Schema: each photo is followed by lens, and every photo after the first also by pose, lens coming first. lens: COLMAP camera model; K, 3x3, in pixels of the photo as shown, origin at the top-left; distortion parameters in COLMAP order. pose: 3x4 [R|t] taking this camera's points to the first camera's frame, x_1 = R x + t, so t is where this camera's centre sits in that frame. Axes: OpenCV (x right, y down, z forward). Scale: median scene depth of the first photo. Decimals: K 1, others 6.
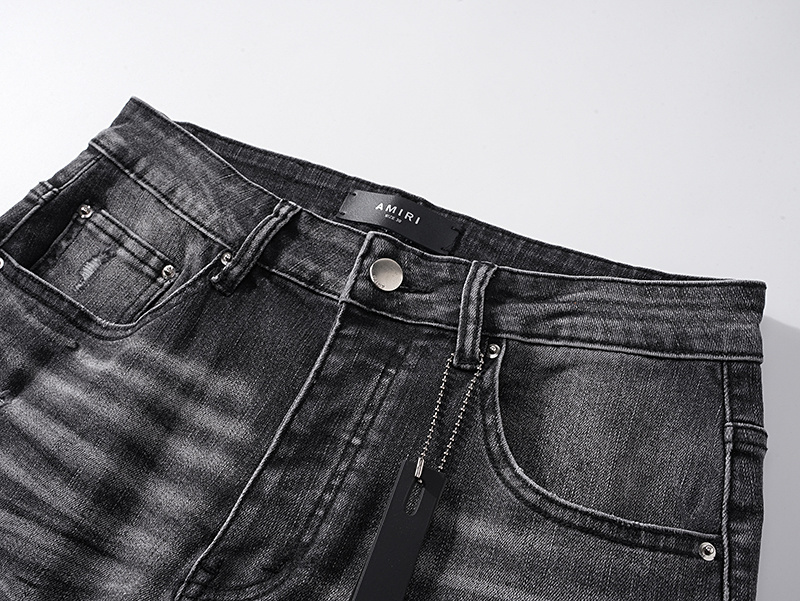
lens RADIAL K [[839.2, 0, 400.0], [0, 839.2, 300.5], [0, 0, 1]] dist [-0.115486, 0.273687]
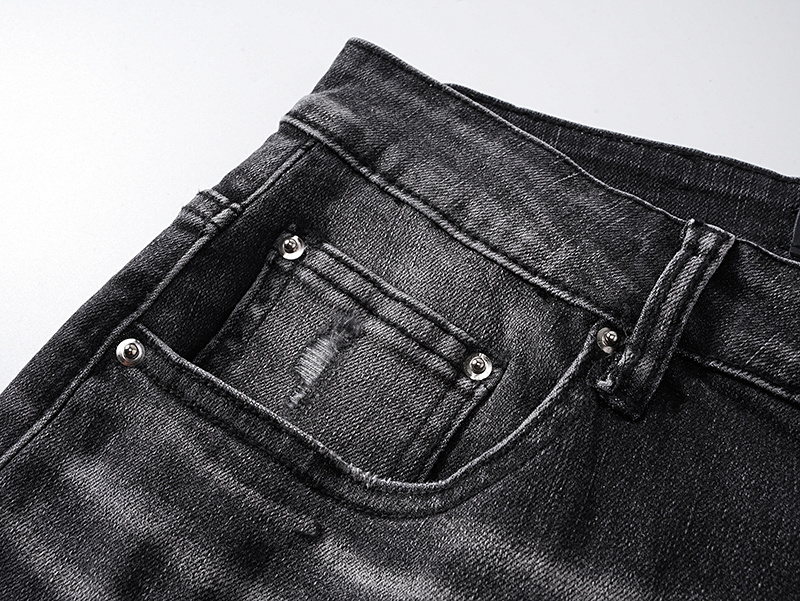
lens RADIAL K [[839.2, 0, 400.0], [0, 839.2, 300.5], [0, 0, 1]] dist [-0.115486, 0.273687]
pose [[0.999799, -0.014154, 0.014201, -0.327704], [0.014544, 0.999509, -0.027755, -0.059770], [-0.013802, 0.027956, 0.999514, 0.488555]]
